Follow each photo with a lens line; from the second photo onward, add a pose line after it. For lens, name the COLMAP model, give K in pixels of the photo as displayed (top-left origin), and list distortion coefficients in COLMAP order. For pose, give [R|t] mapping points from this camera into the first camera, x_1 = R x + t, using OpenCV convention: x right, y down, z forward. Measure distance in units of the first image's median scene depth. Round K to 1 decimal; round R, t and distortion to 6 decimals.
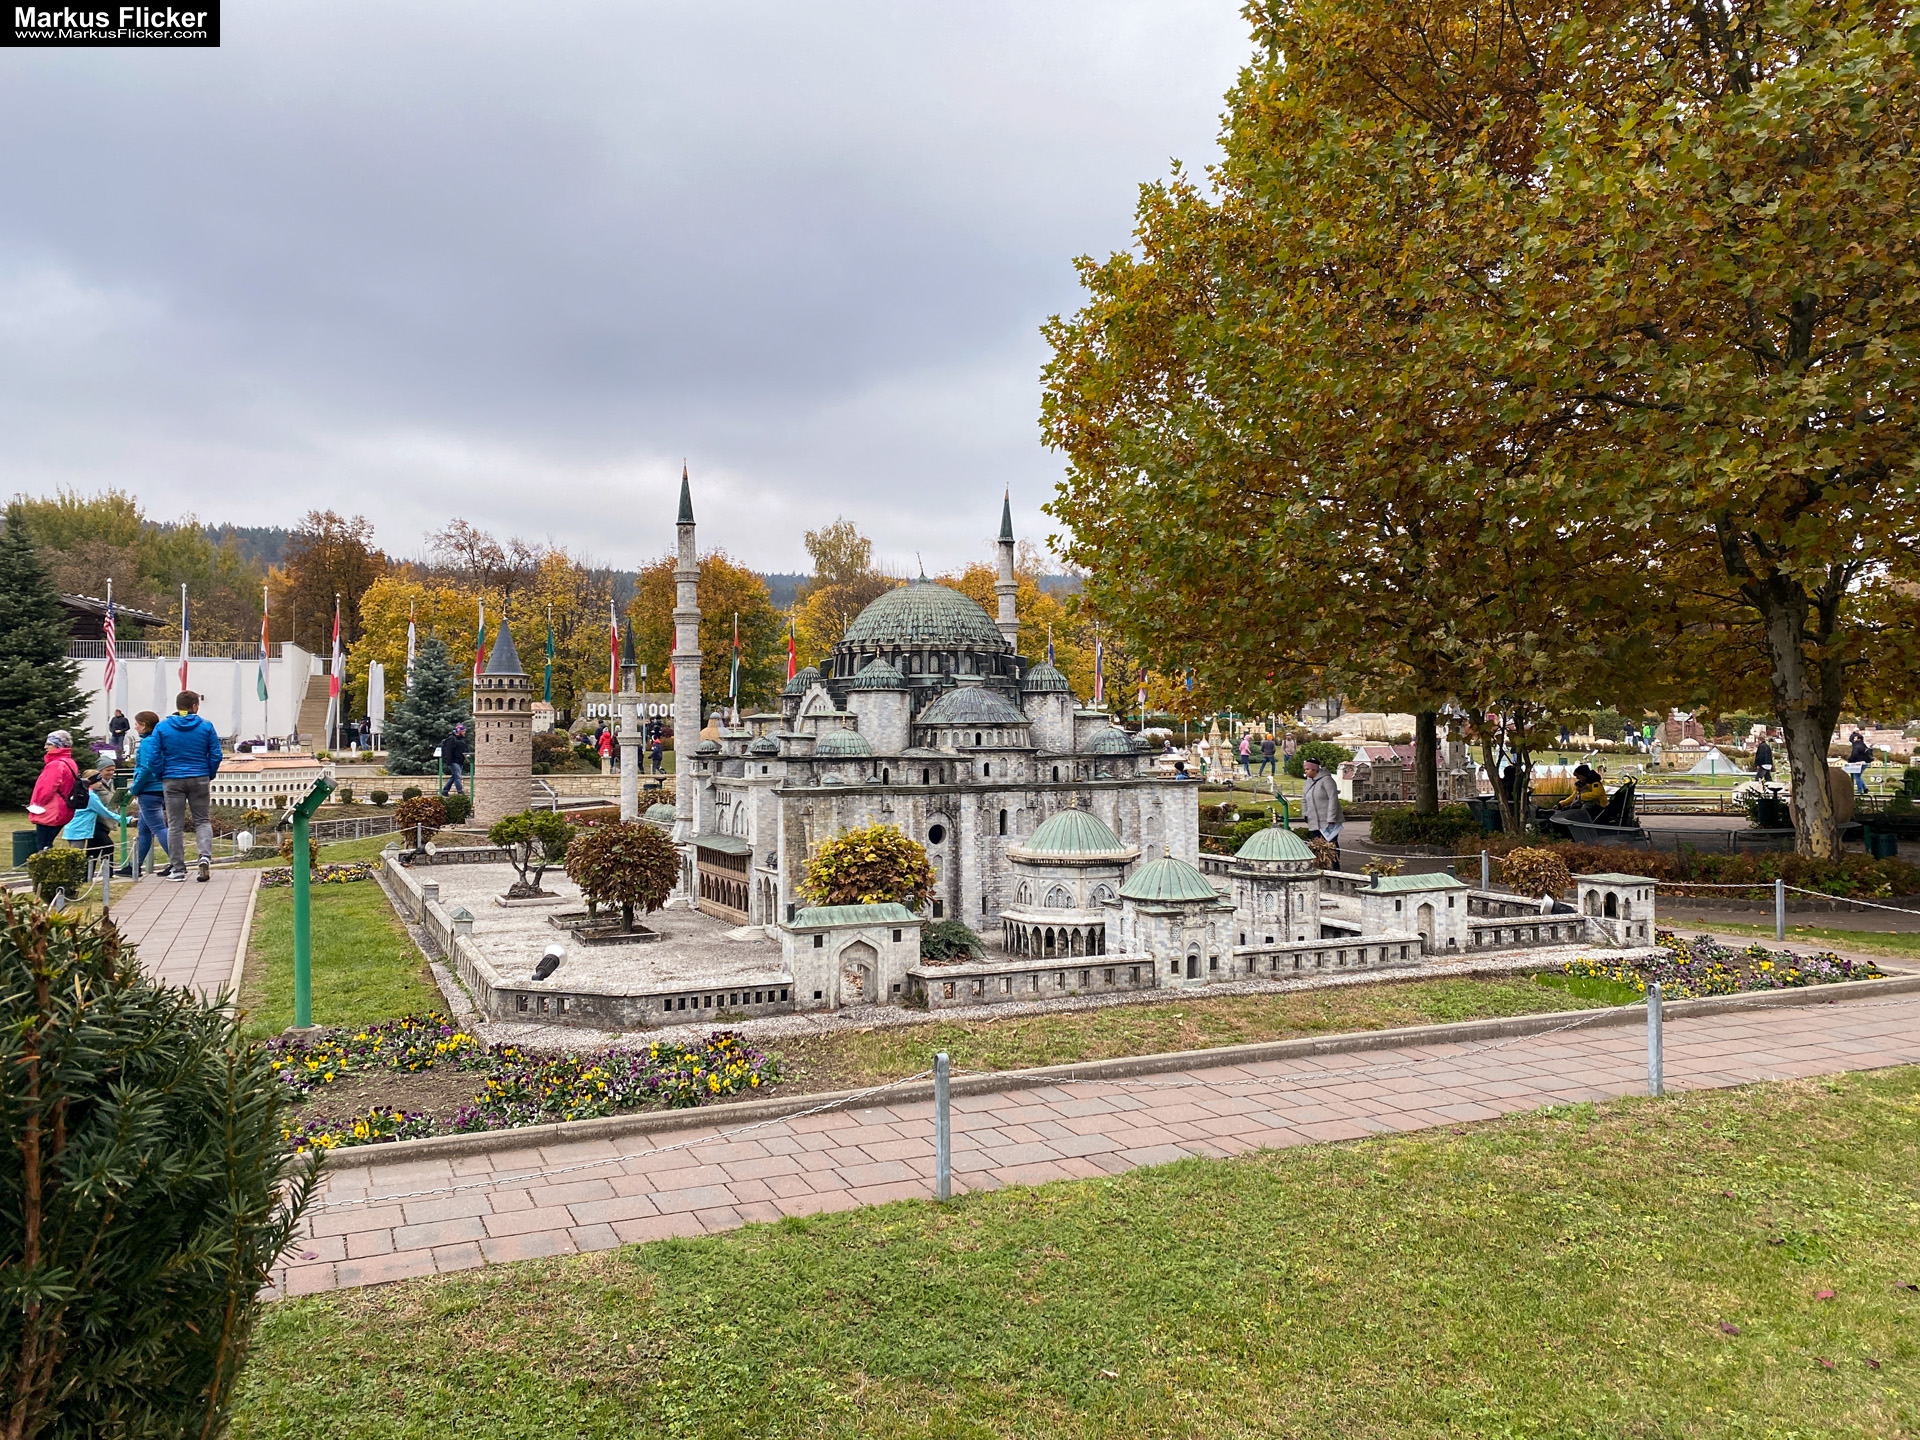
lens RADIAL K [[1479.3, 0, 963.8], [0, 1479.3, 726.7], [0, 0, 1]] dist [0.026974, -0.029234]
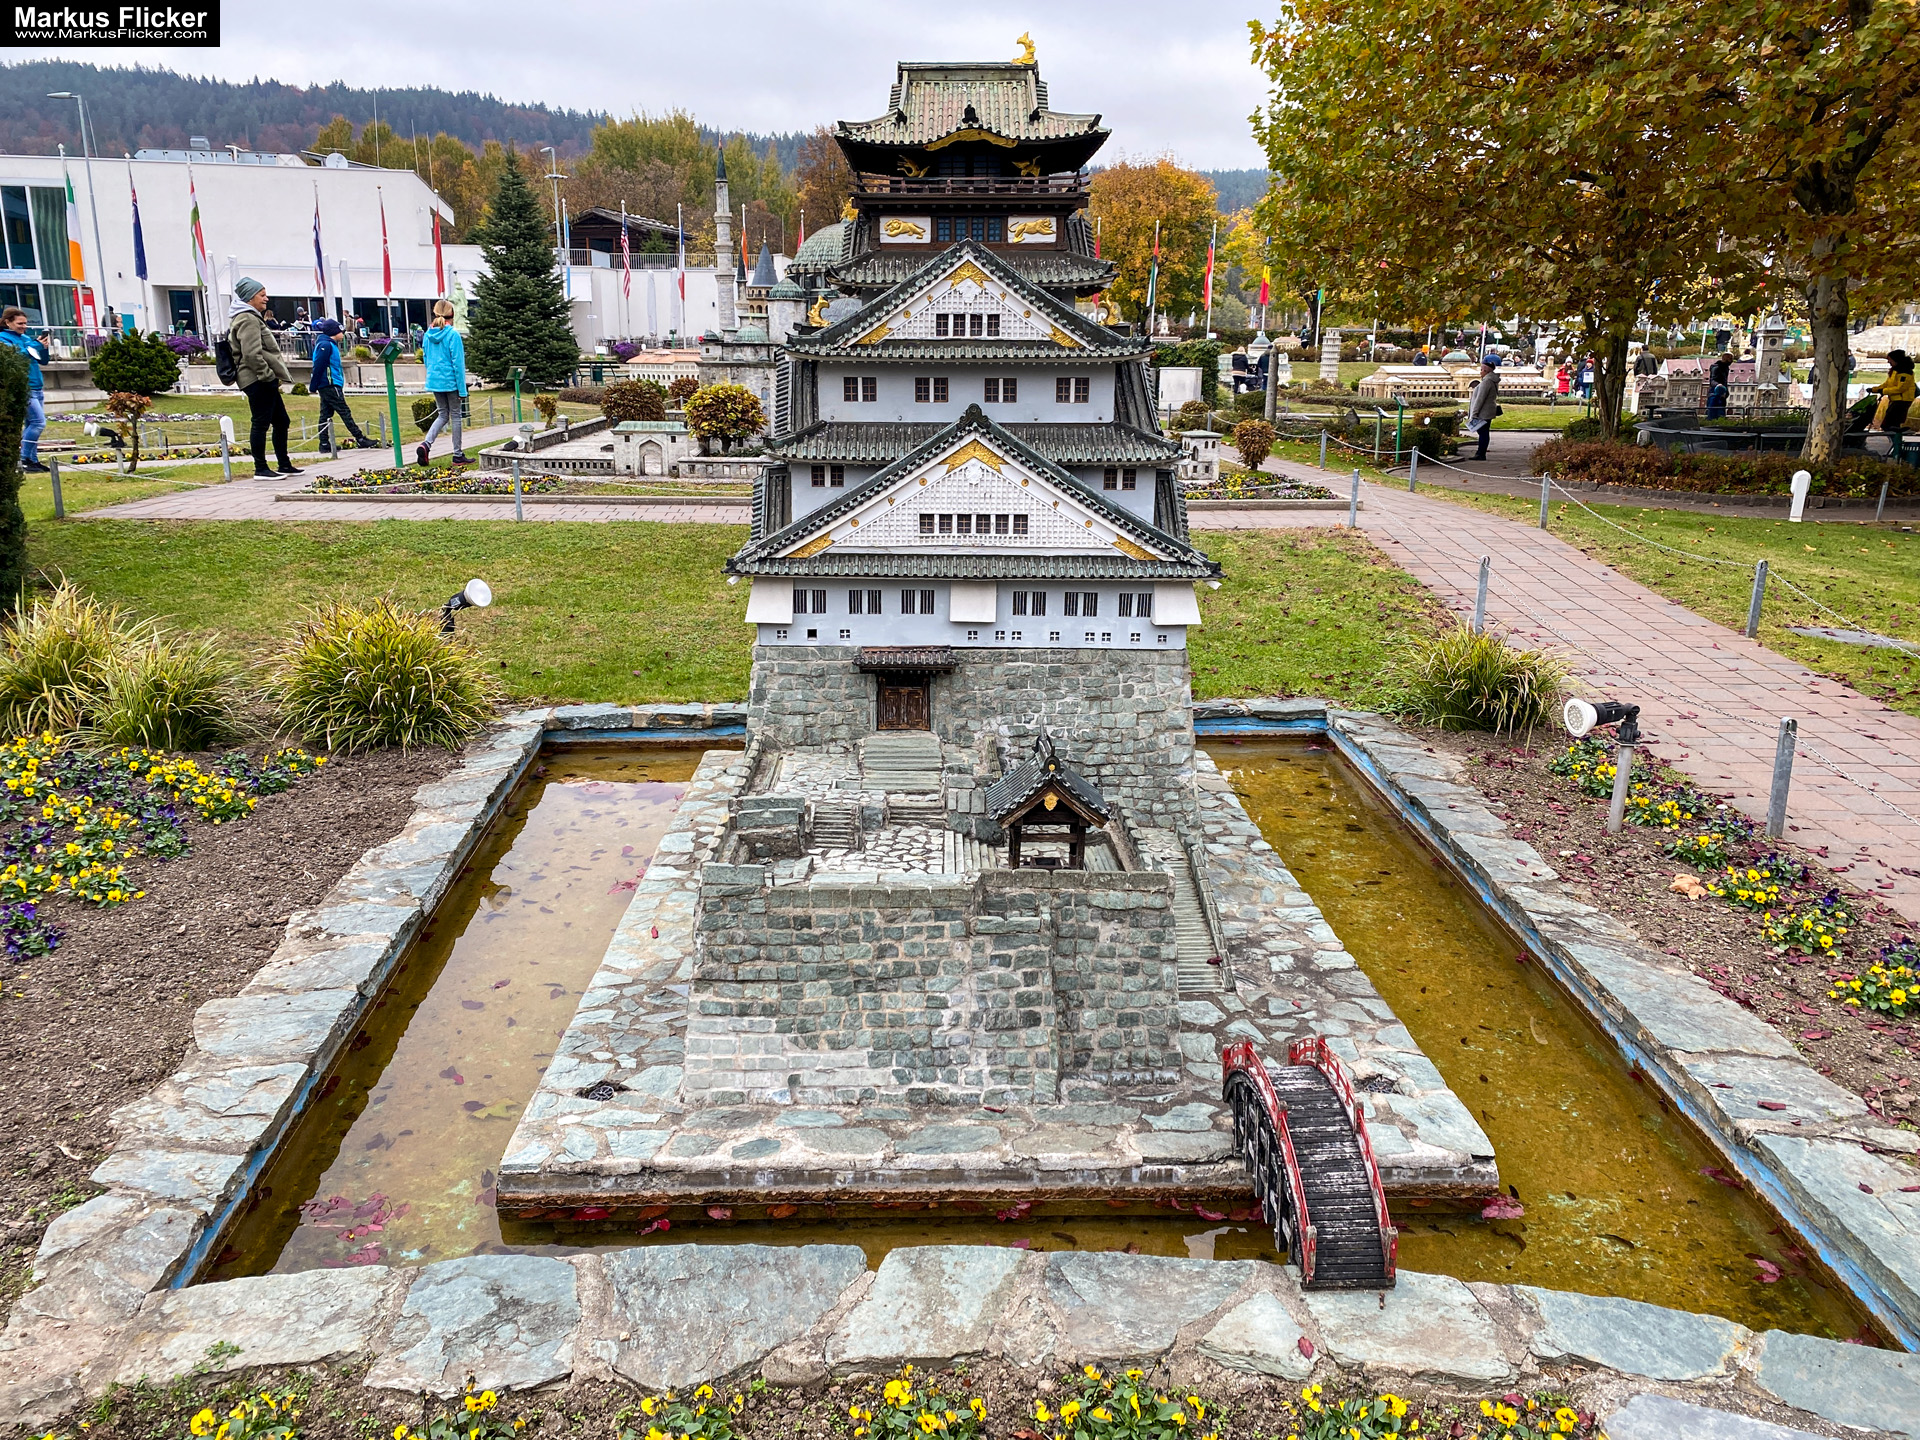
lens RADIAL K [[1479.3, 0, 963.8], [0, 1479.3, 726.7], [0, 0, 1]] dist [0.026974, -0.029234]
pose [[0.934142, 0.100898, -0.342341, 0.368478], [-0.010553, 0.966596, 0.256088, 0.004251], [0.356744, -0.235610, 0.904003, -0.239046]]
